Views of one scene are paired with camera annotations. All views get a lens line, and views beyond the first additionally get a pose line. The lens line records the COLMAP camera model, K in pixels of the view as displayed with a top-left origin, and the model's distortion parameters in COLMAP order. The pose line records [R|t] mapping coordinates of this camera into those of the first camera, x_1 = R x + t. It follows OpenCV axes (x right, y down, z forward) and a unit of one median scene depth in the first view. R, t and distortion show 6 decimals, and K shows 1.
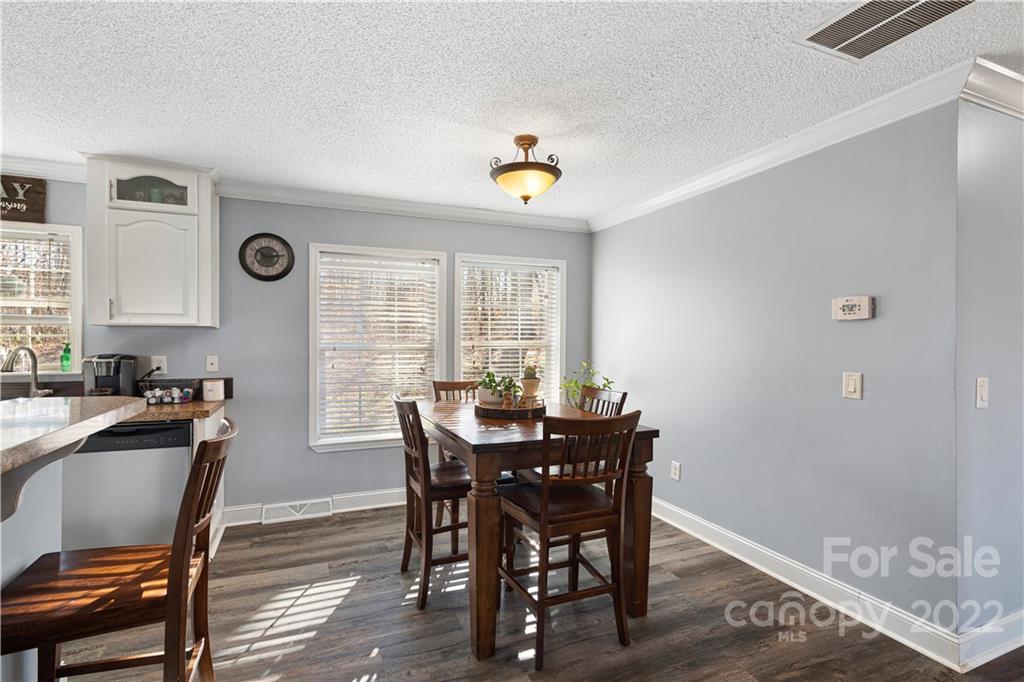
lens RADIAL K [[468.6, 0, 512.7], [0, 468.6, 343.3], [0, 0, 1]] dist [-0.008540, 0.001152]
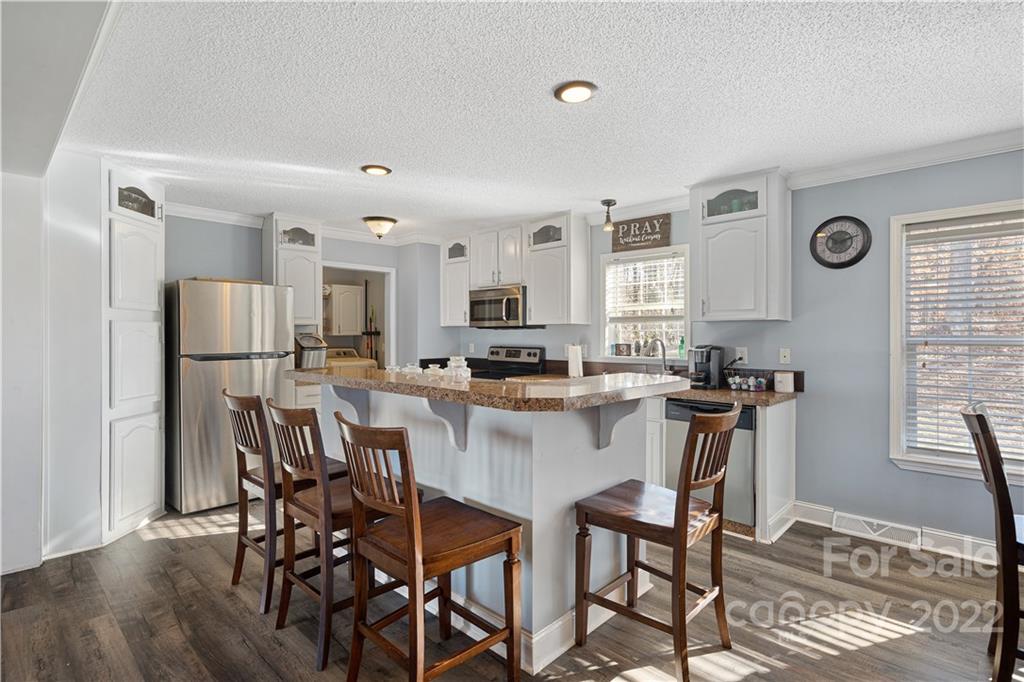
lens RADIAL K [[520.6, 0, 516.1], [0, 520.6, 336.6], [0, 0, 1]] dist [-0.004393, -0.000606]
pose [[0.384247, 0.000889, -0.923230, 0.193227], [-0.001527, 0.999999, 0.000328, 0.001778], [0.923229, 0.001284, 0.384248, 0.020885]]
